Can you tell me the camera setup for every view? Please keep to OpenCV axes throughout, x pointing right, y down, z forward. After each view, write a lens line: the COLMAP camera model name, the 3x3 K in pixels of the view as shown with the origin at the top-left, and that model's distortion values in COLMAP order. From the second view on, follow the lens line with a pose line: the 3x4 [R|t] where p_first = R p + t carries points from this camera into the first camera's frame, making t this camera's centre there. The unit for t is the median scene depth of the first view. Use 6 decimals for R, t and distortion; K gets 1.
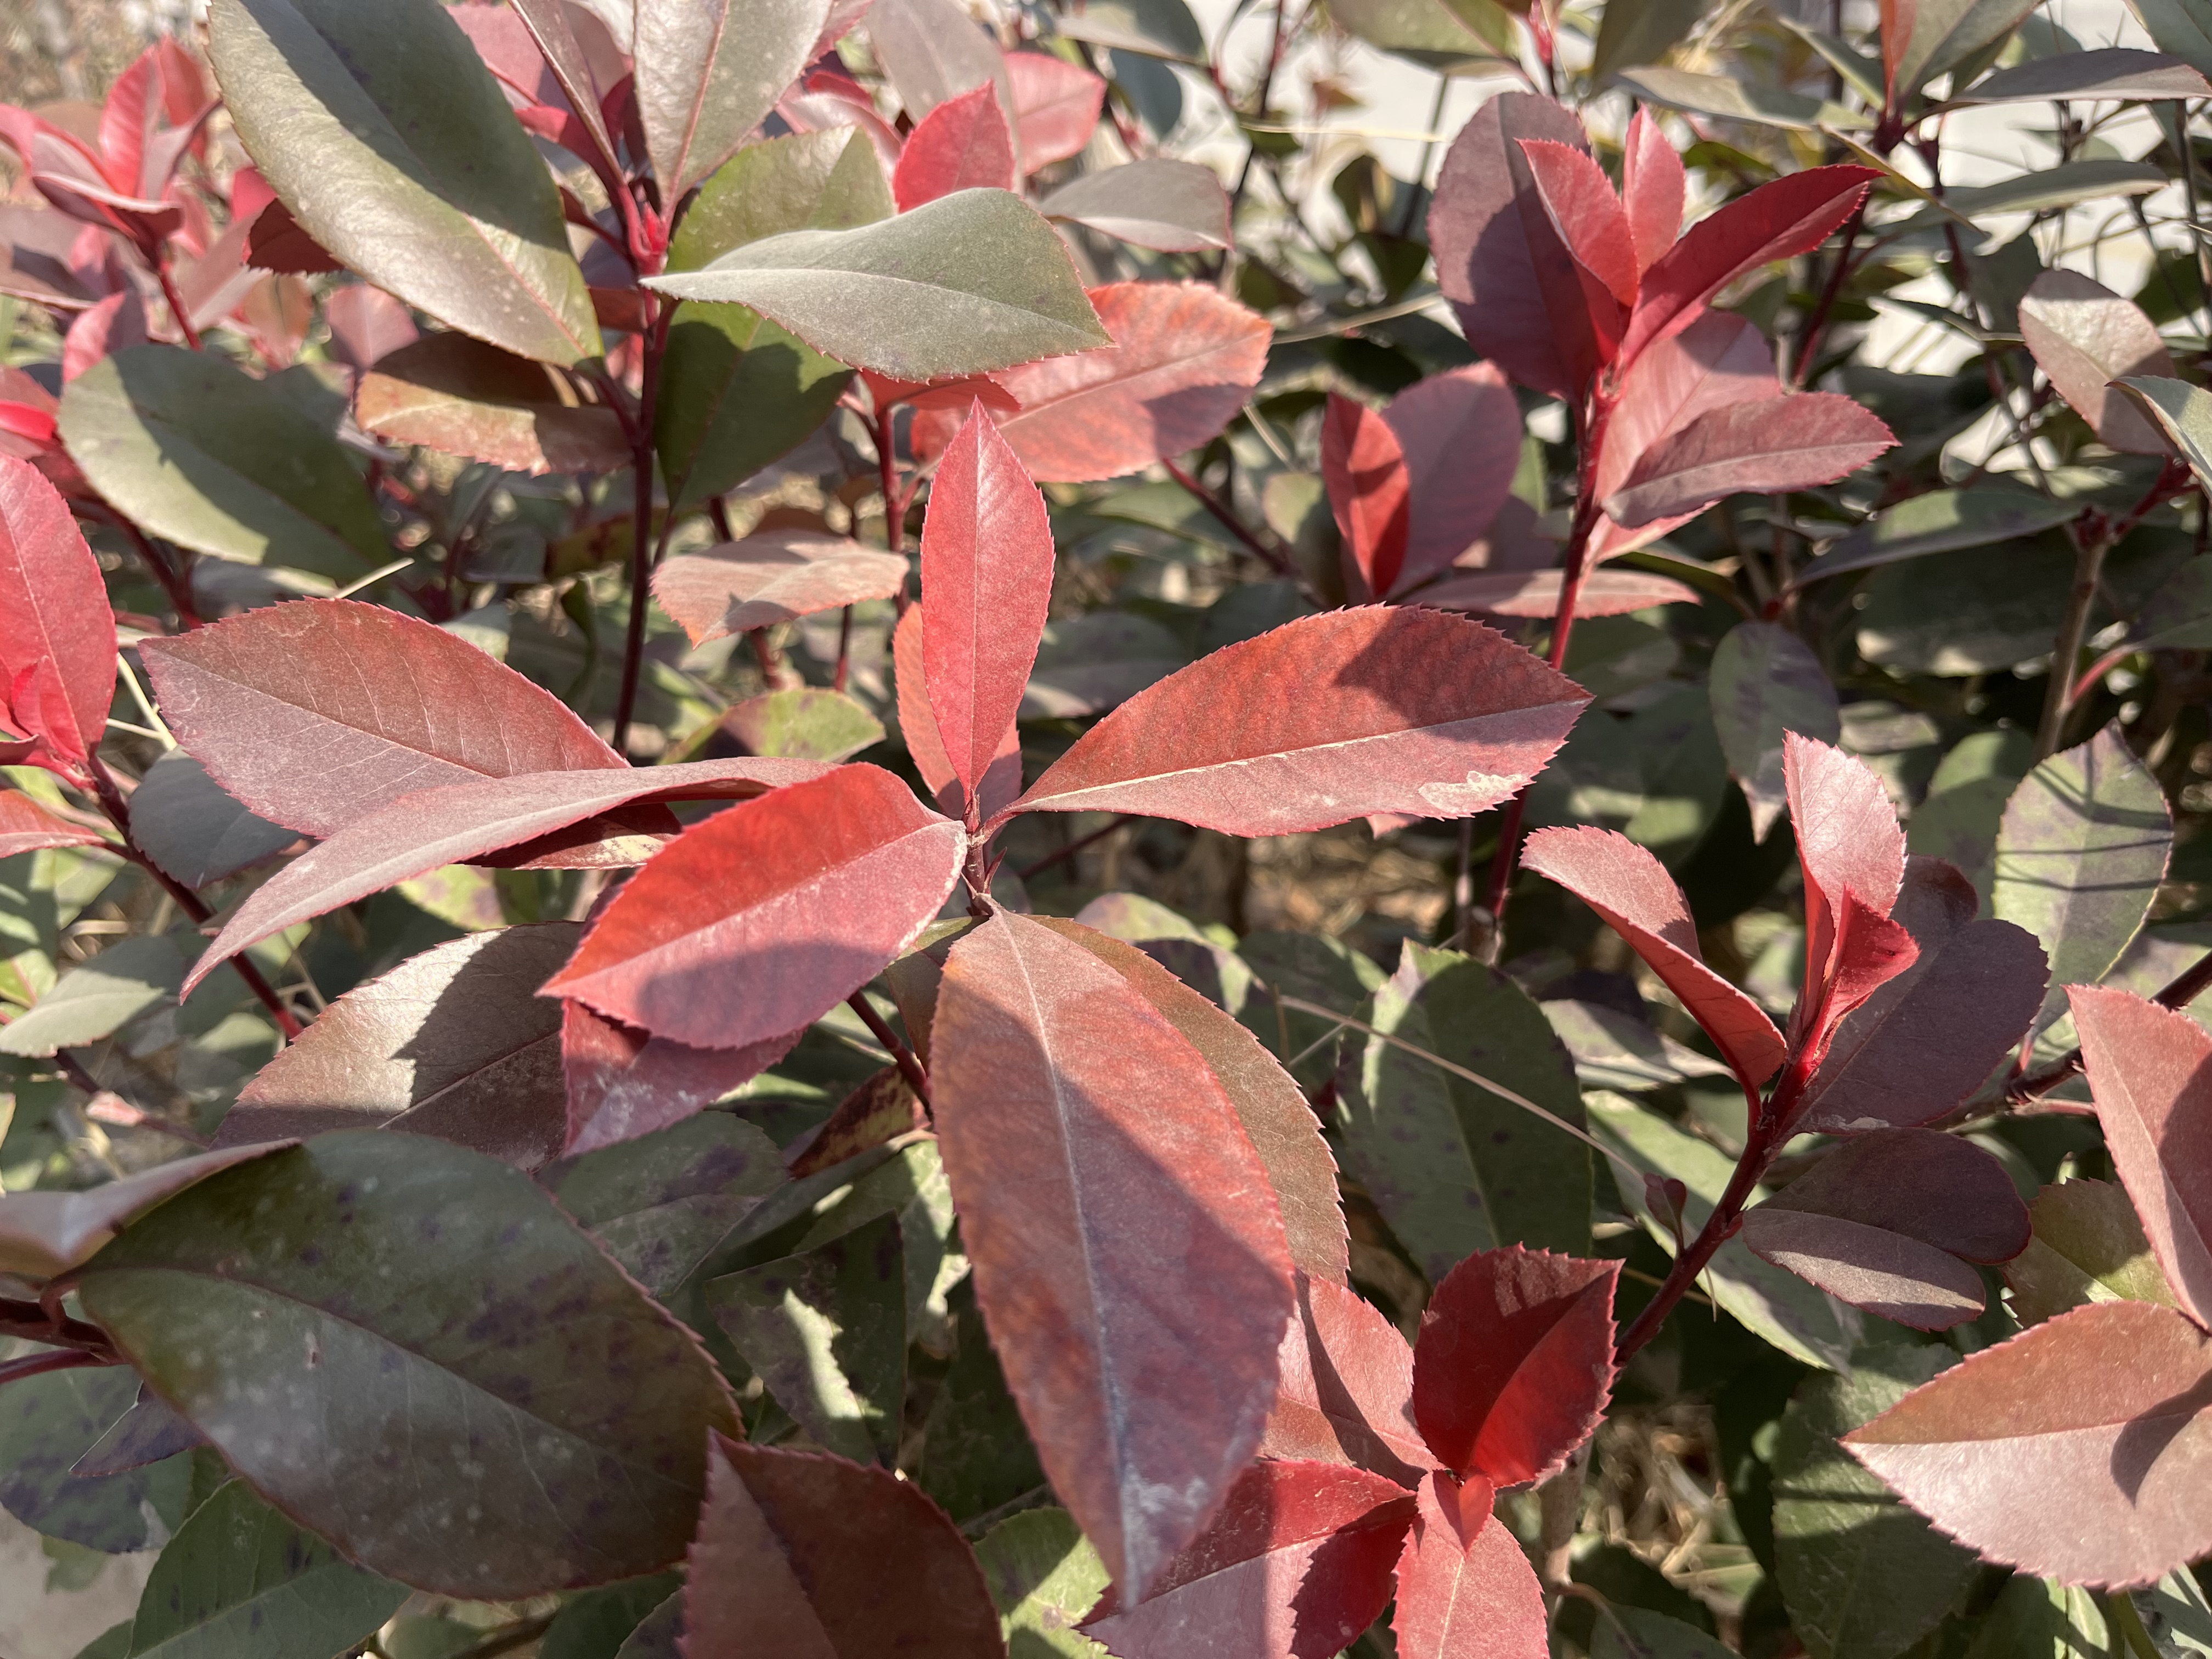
lens RADIAL K [[1686.6, 0, 1106.0], [0, 1686.6, 829.5], [0, 0, 1]] dist [0.111904, -0.096556]
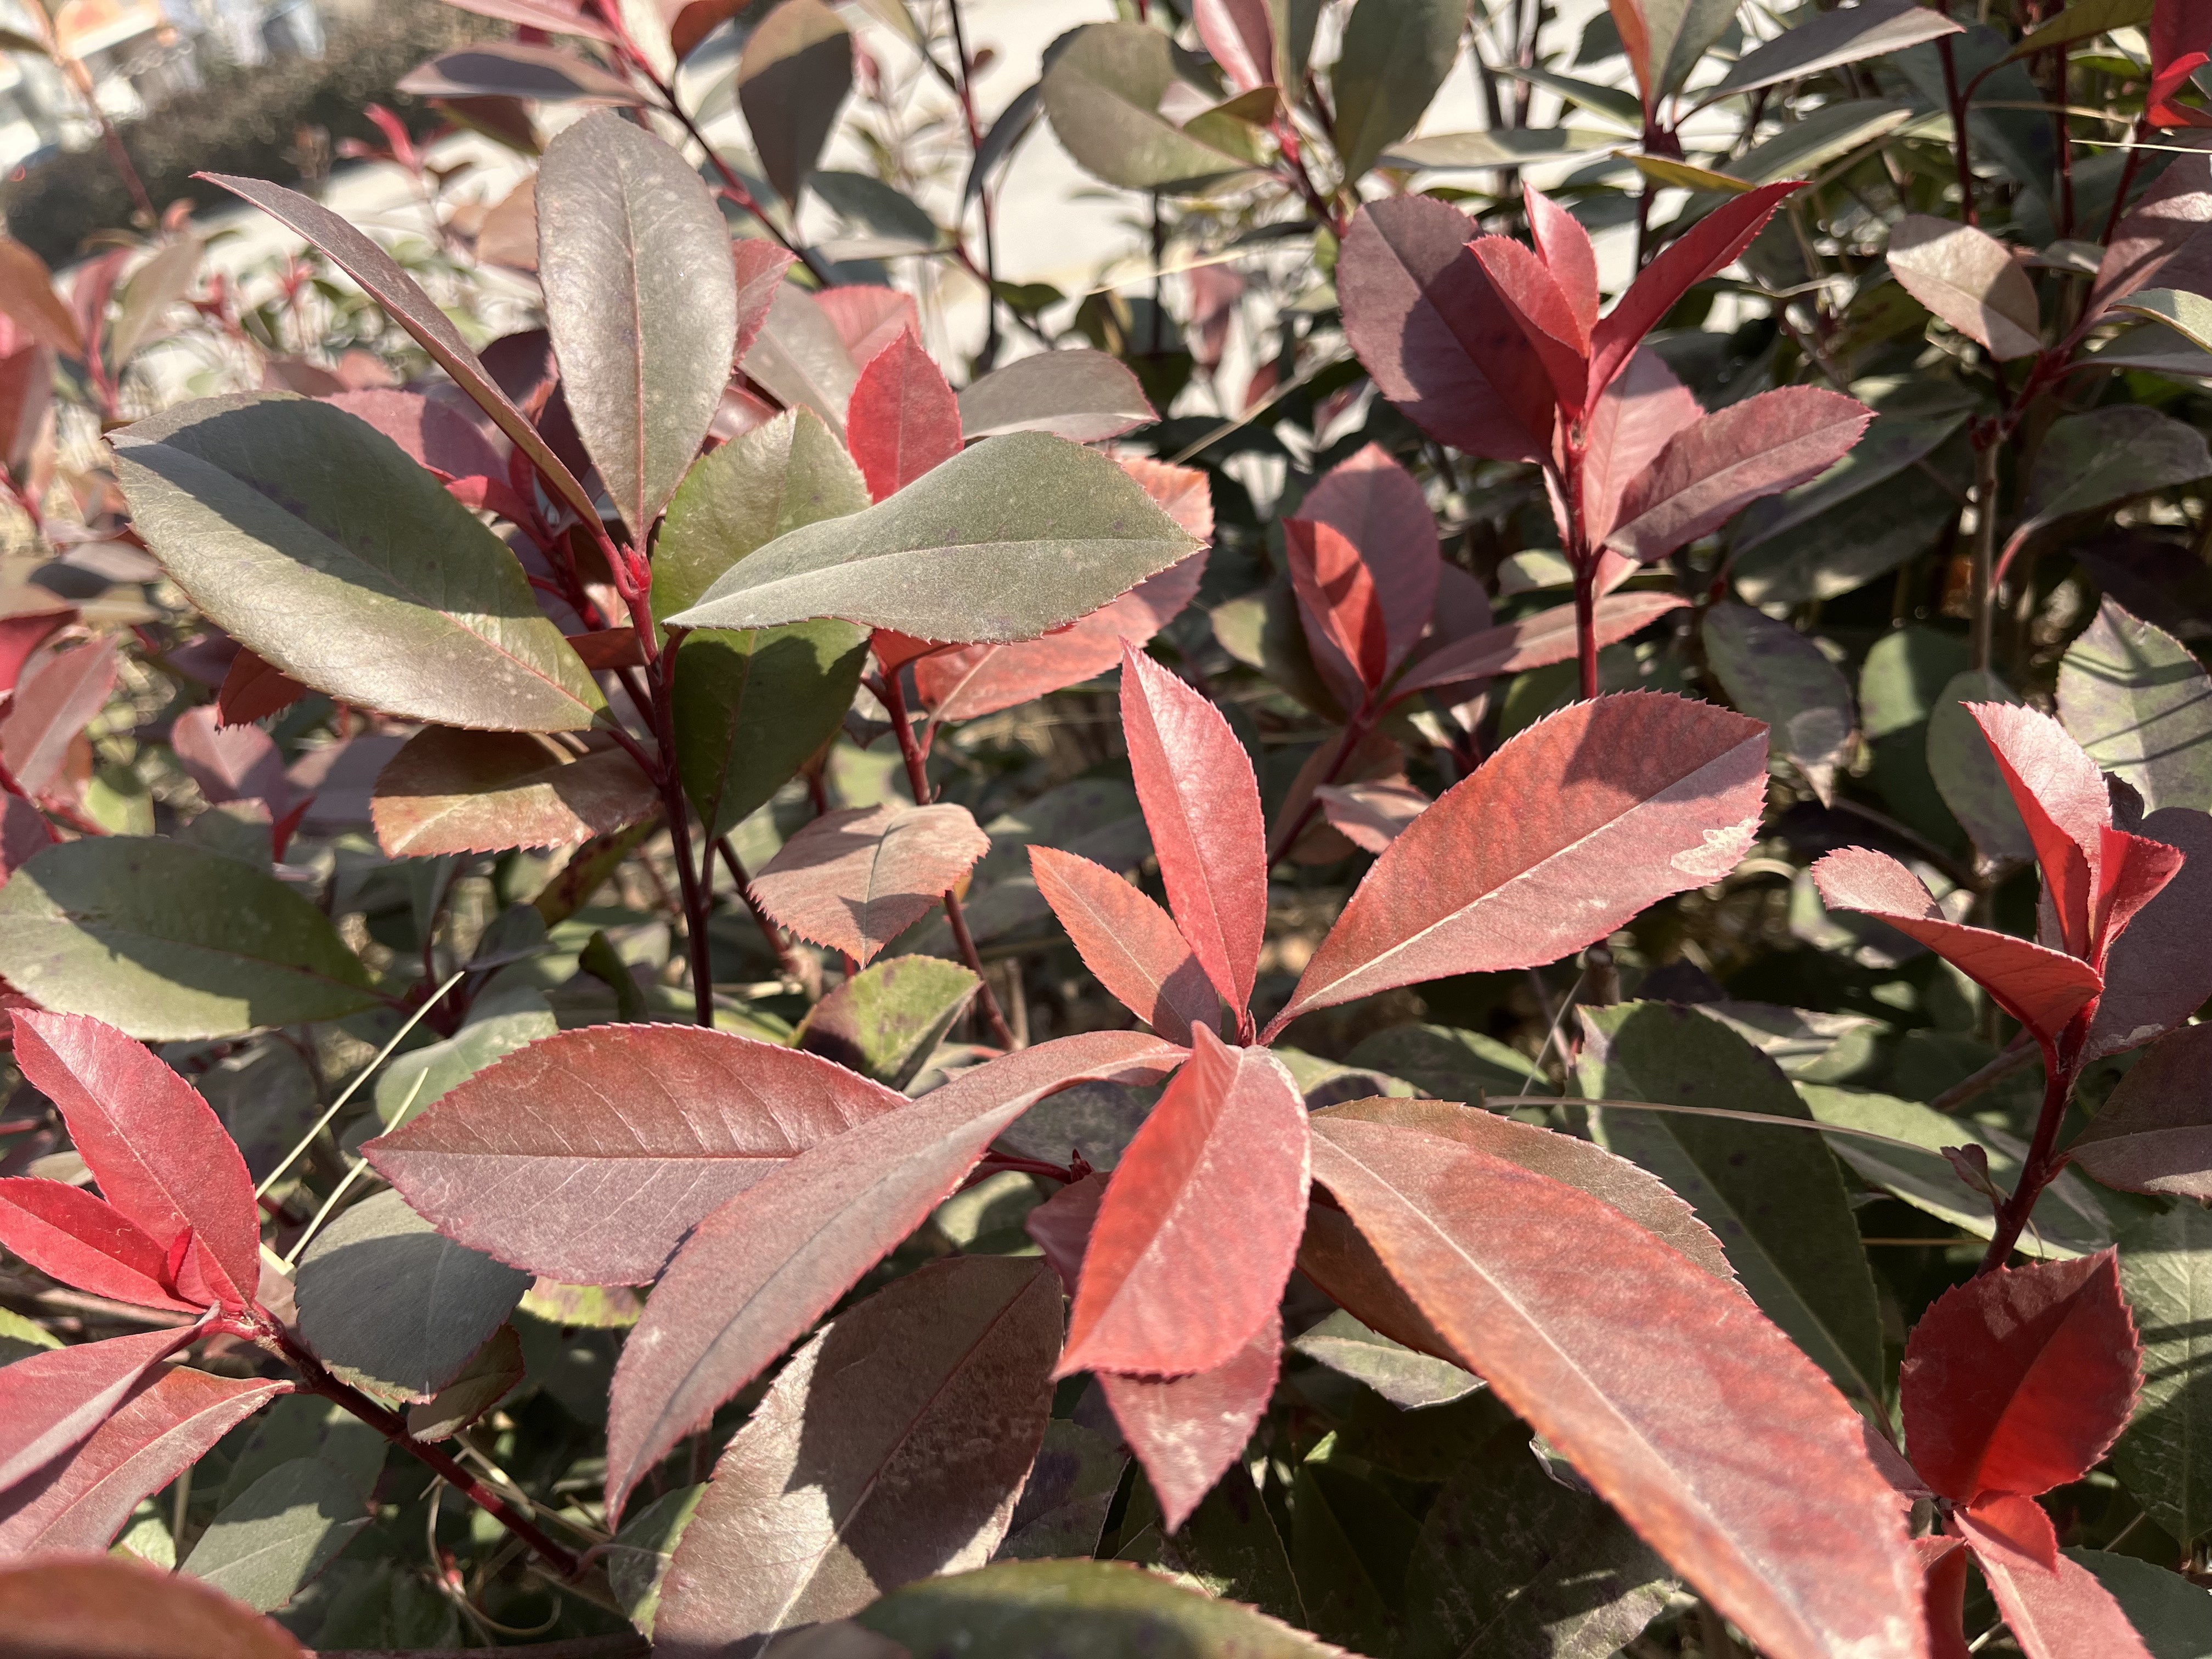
lens RADIAL K [[1702.2, 0, 1106.0], [0, 1702.2, 855.6], [0, 0, 1]] dist [0.104114, 0.002385]
pose [[0.935852, -0.317909, 0.152035, -0.215219], [0.325641, 0.945069, -0.028324, -0.082080], [-0.134679, 0.076016, 0.987969, 0.018146]]
